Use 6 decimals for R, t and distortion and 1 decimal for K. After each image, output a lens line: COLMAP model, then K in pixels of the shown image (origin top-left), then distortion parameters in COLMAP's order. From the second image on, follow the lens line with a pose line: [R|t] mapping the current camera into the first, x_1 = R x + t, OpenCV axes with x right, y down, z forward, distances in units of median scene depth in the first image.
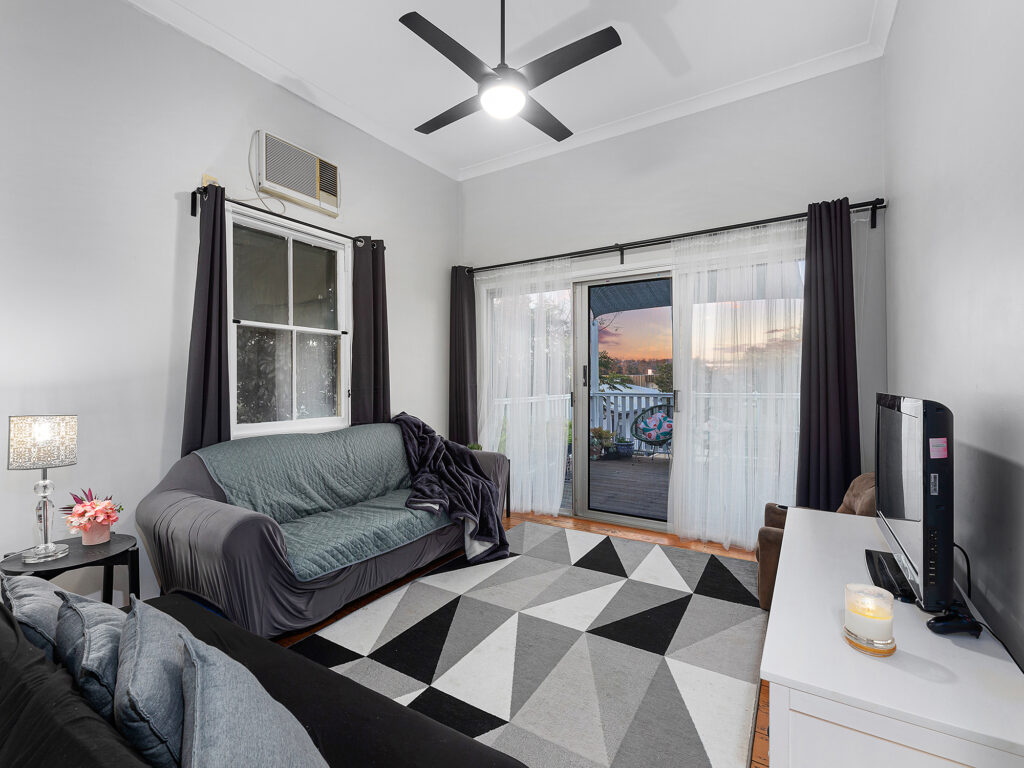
lens RADIAL K [[467.0, 0, 512.3], [0, 467.0, 378.2], [0, 0, 1]] dist [-0.001715, -0.000040]
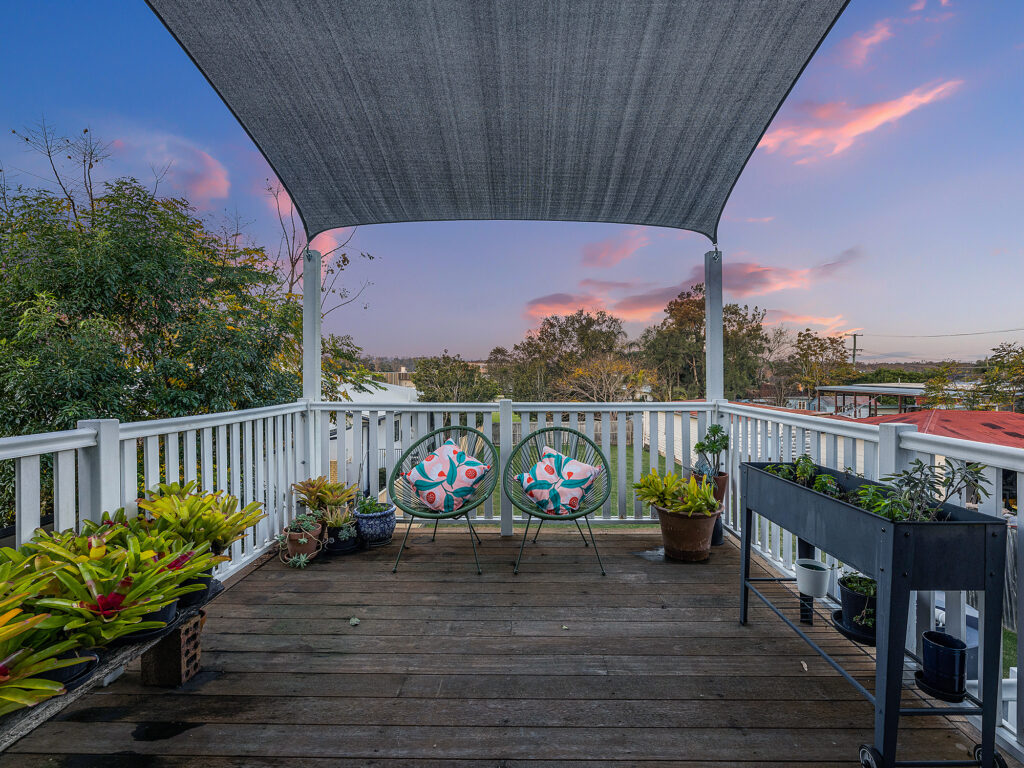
lens RADIAL K [[467.0, 0, 512.3], [0, 467.0, 378.2], [0, 0, 1]] dist [-0.001715, -0.000040]
pose [[0.869283, -0.002050, 0.494311, 0.162571], [-0.000243, 0.999990, 0.004575, 0.004677], [-0.494316, -0.004097, 0.869273, 0.662572]]
